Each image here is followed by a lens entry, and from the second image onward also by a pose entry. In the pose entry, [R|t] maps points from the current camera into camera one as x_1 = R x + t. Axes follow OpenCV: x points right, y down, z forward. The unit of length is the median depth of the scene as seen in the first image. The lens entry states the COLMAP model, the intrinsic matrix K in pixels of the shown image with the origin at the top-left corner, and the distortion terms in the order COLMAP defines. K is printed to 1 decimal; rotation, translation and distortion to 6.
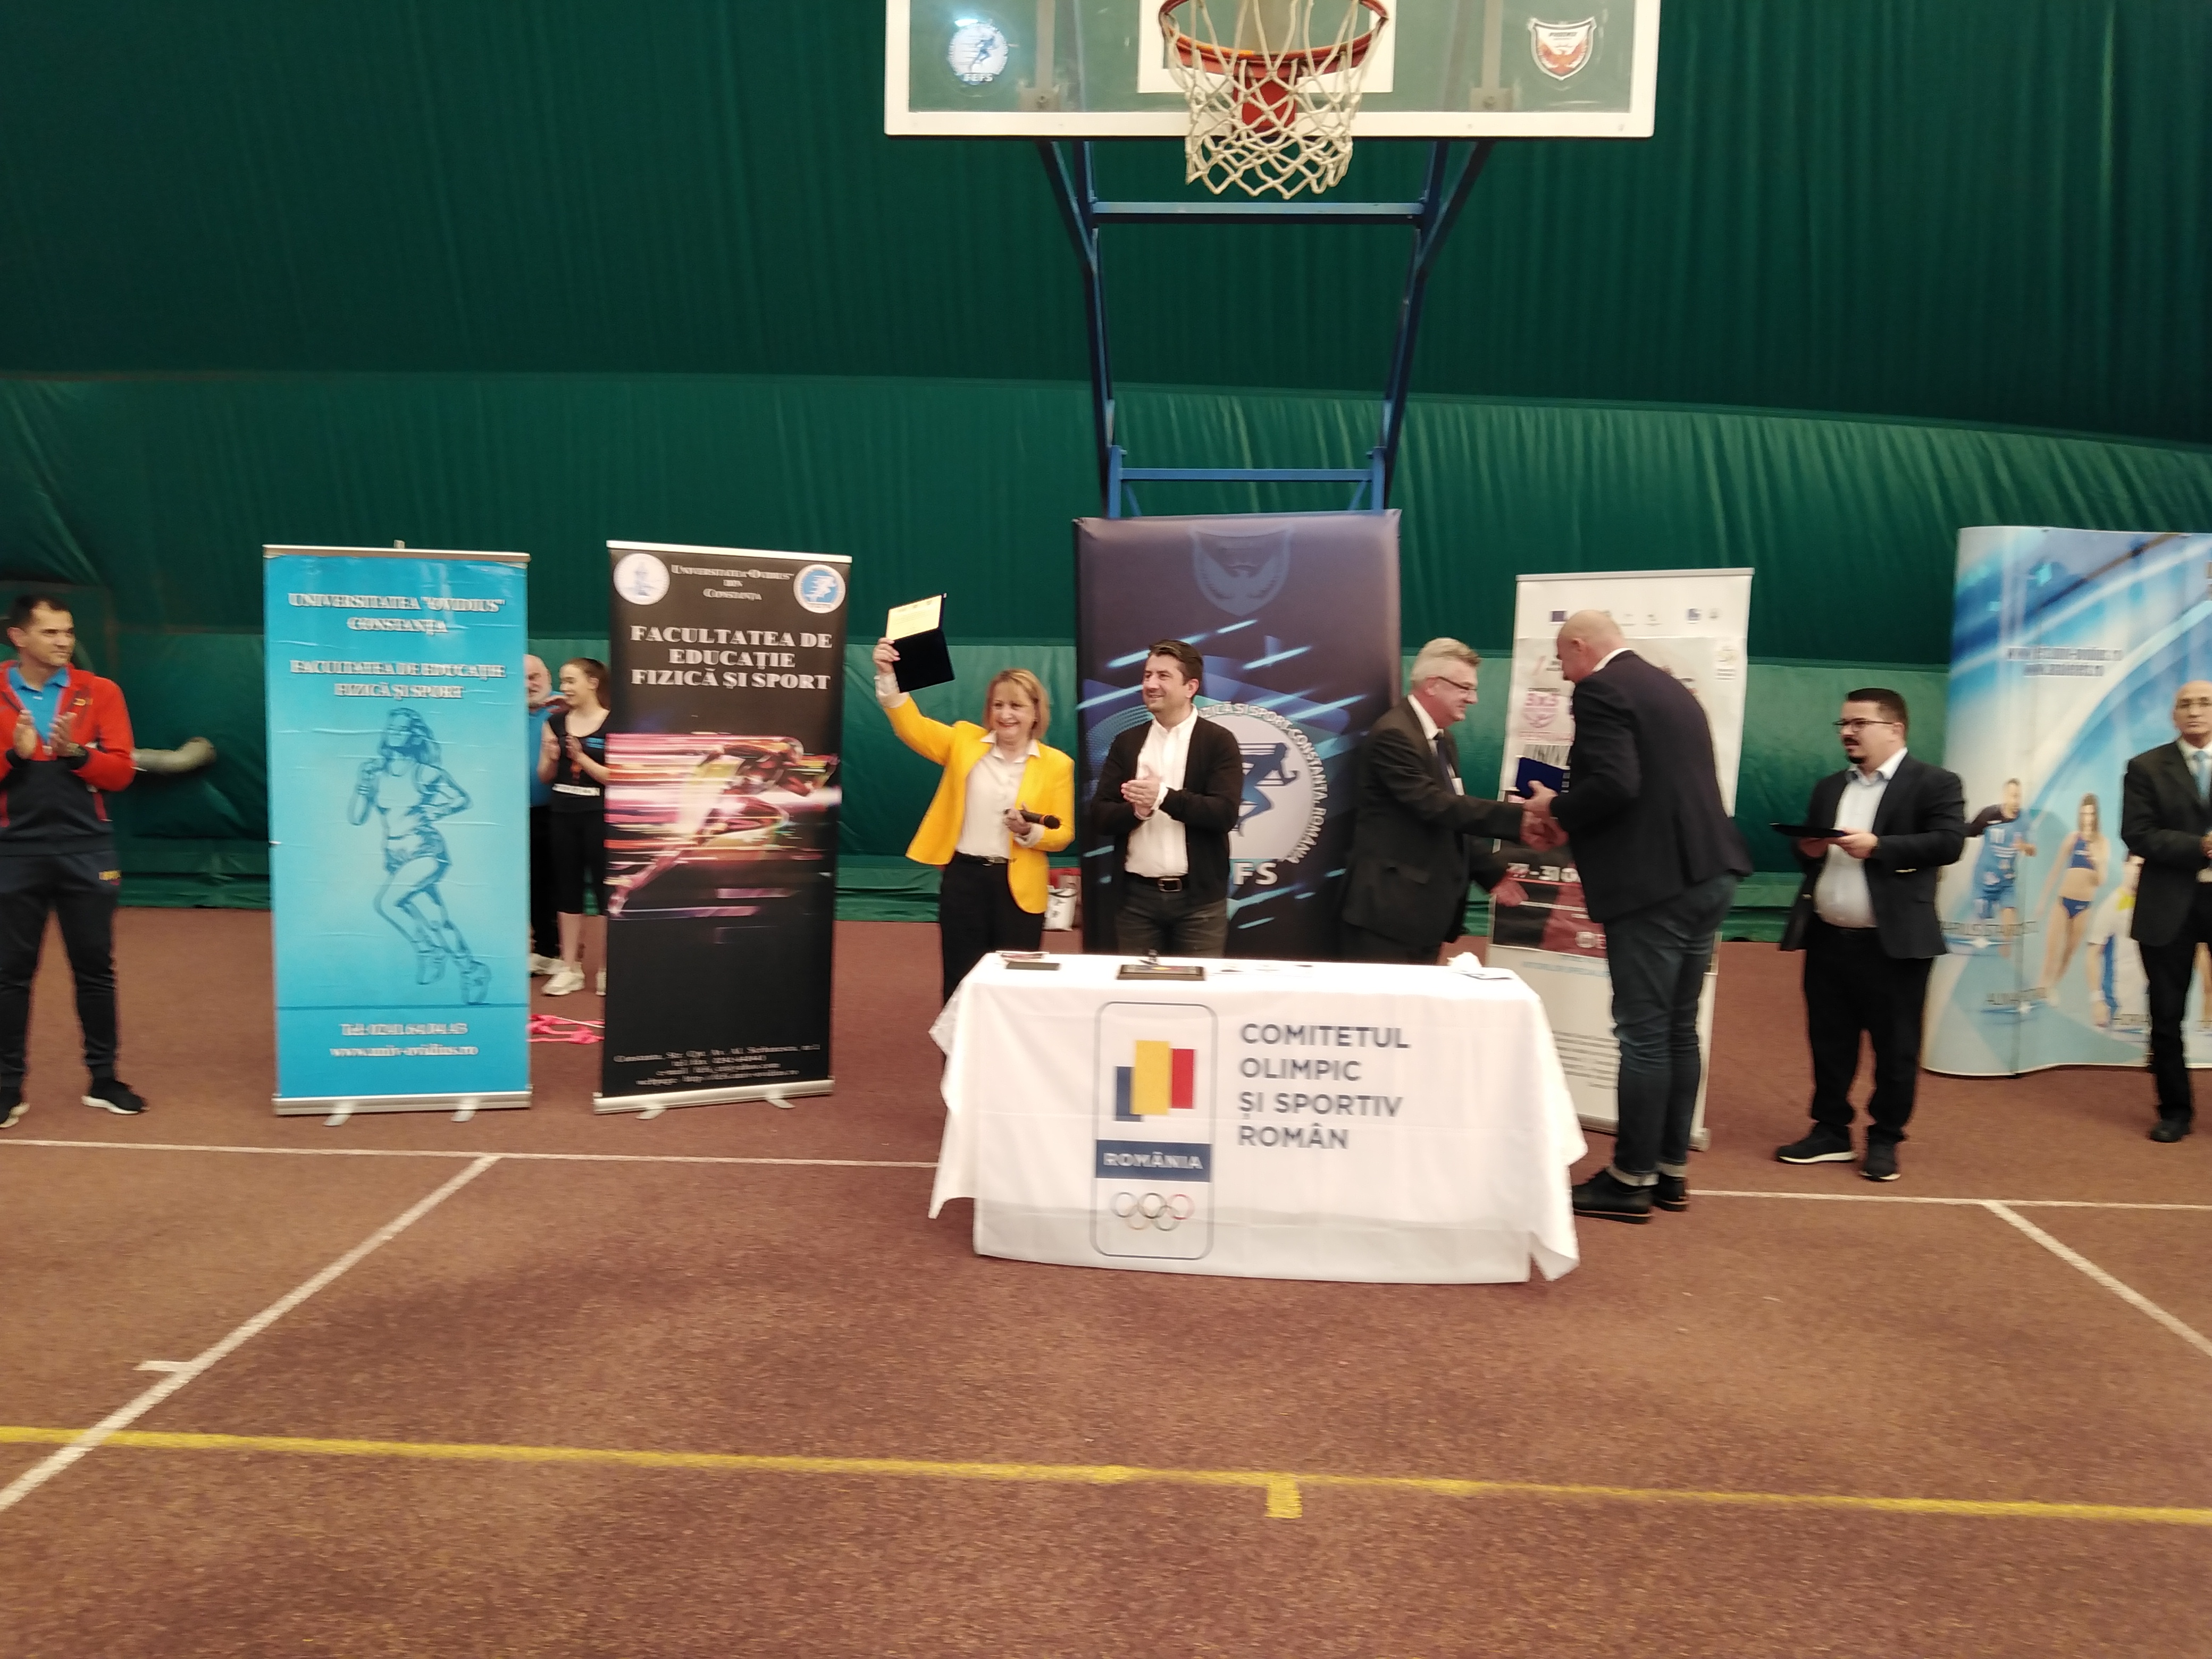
lens RADIAL K [[1752.0, 0, 1106.0], [0, 1752.0, 829.5], [0, 0, 1]] dist [0.137361, -0.250539]
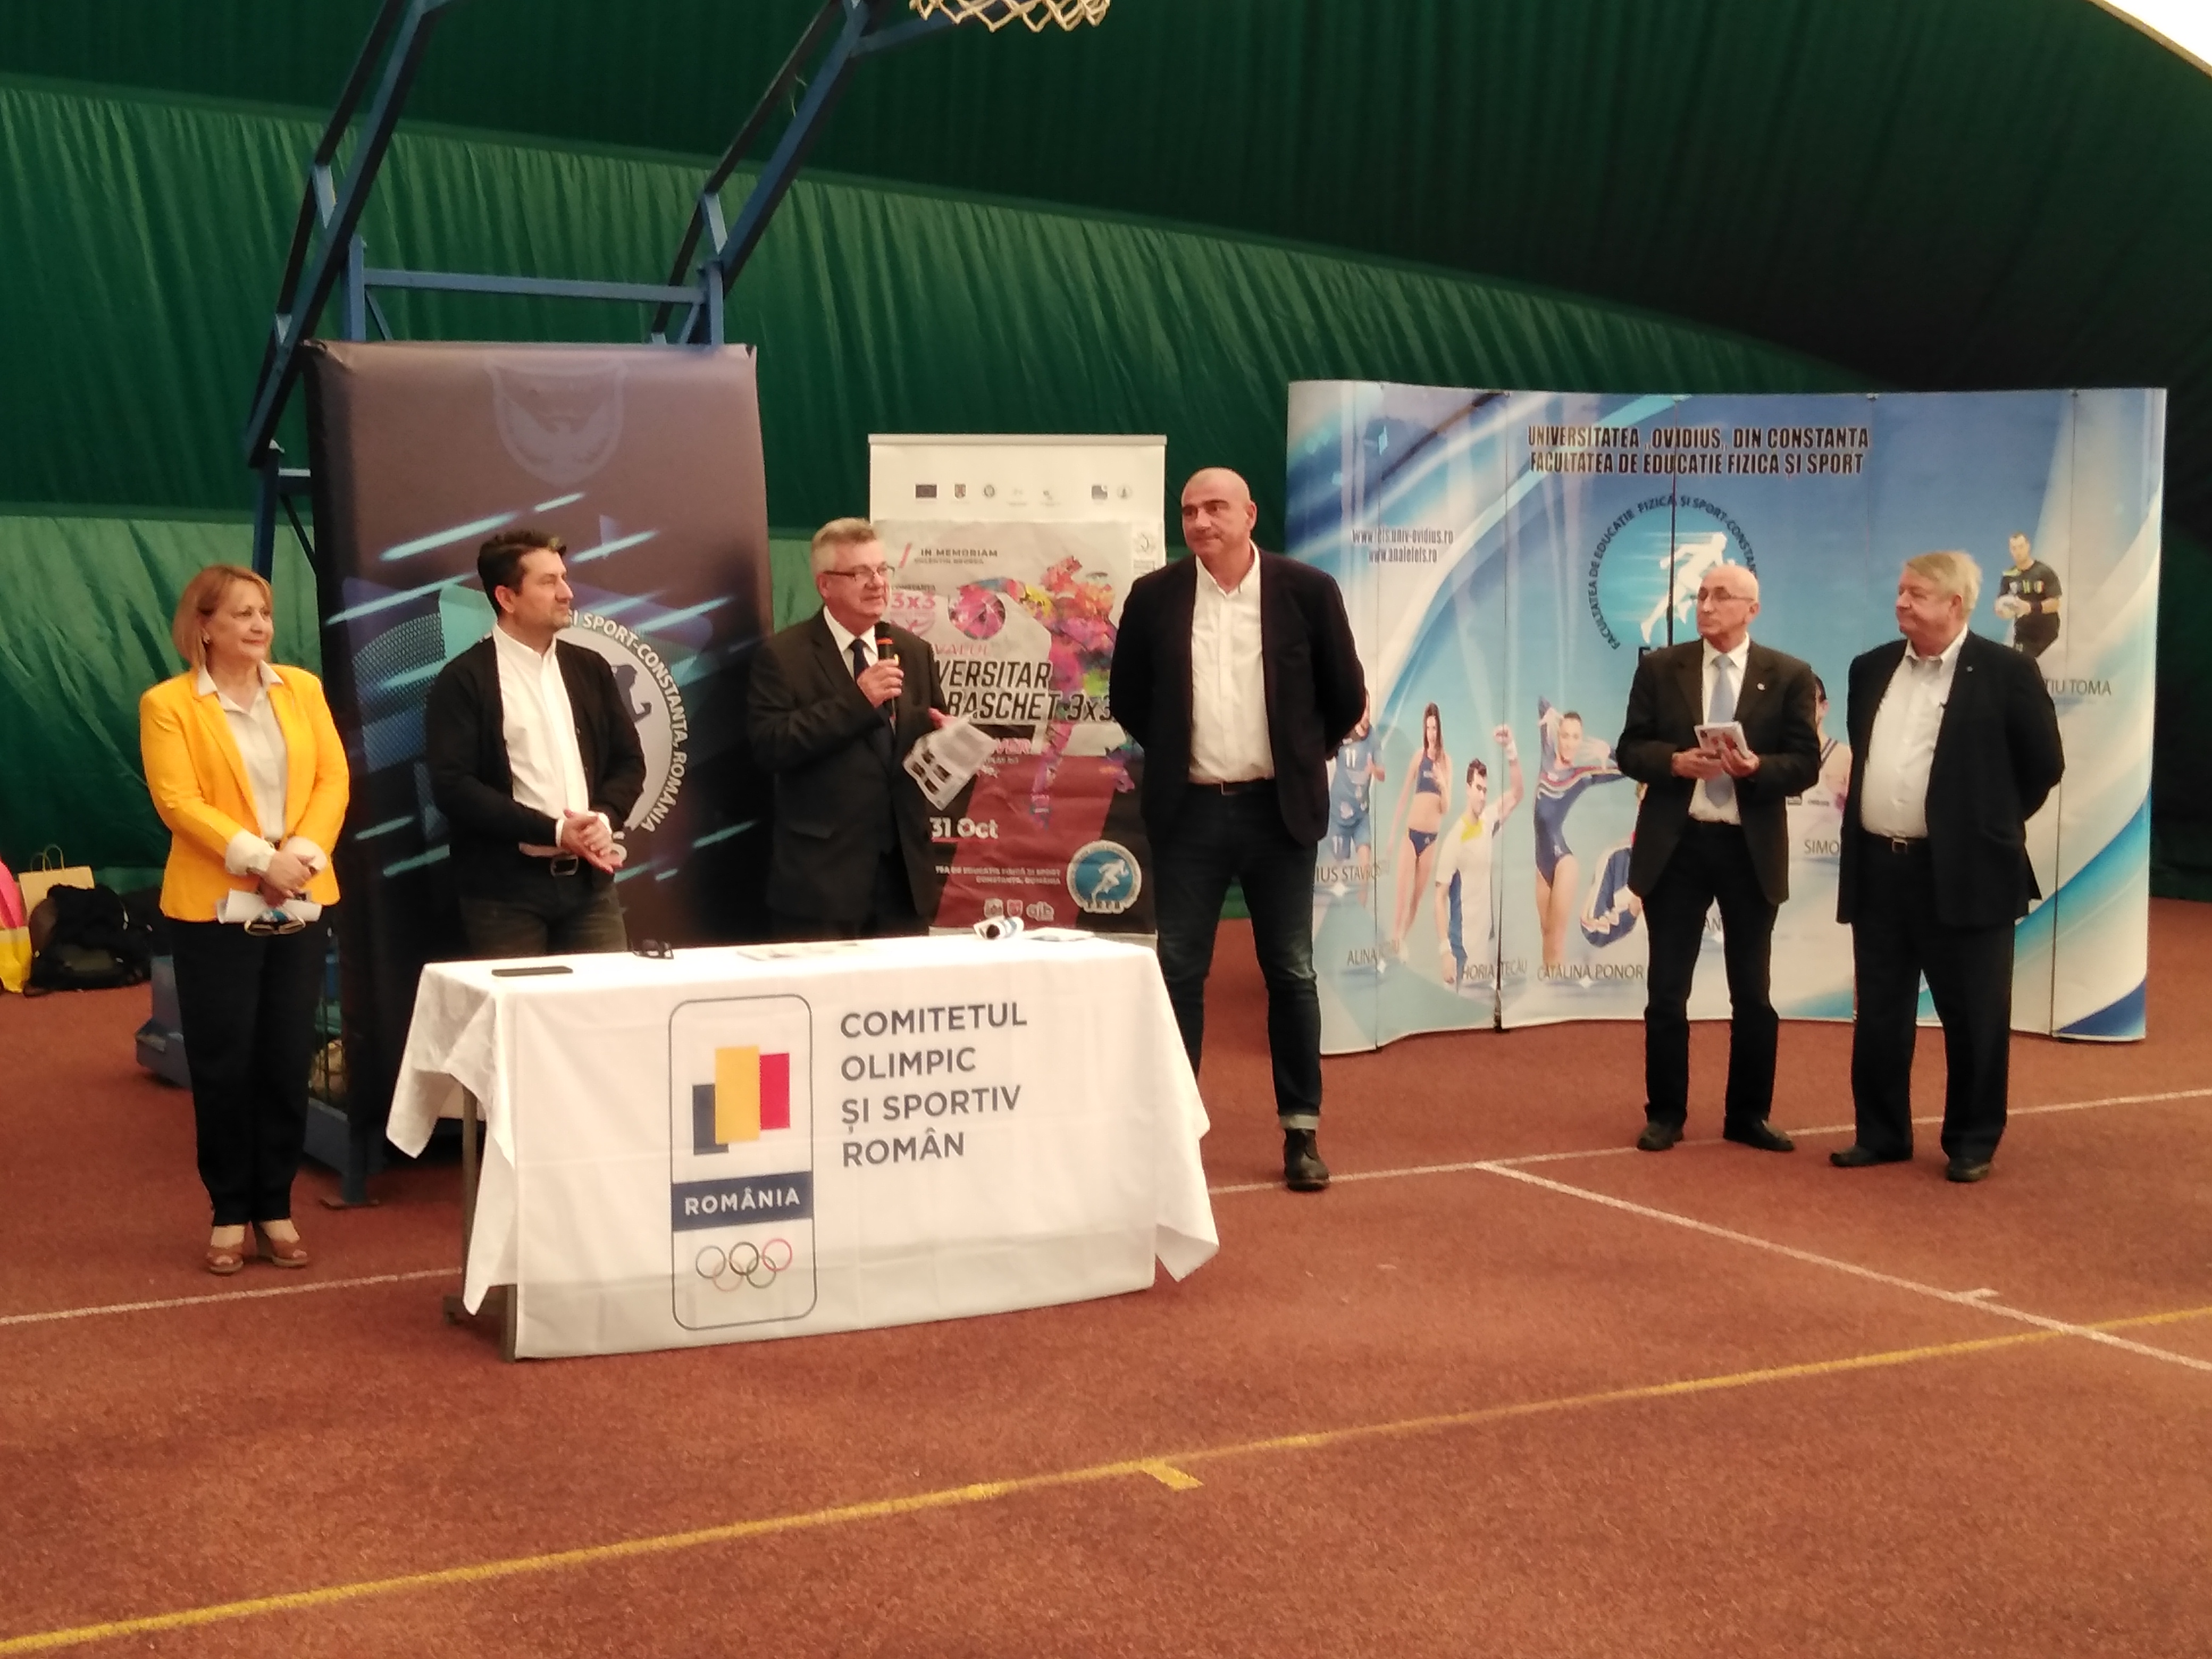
lens RADIAL K [[3215.2, 0, 1106.0], [0, 3215.2, 829.5], [0, 0, 1]] dist [0.171301, -0.046078]
pose [[0.845586, -0.053999, 0.531100, -0.577715], [0.053709, 0.998428, 0.016000, 0.009797], [-0.531130, 0.014995, 0.847158, -0.293465]]
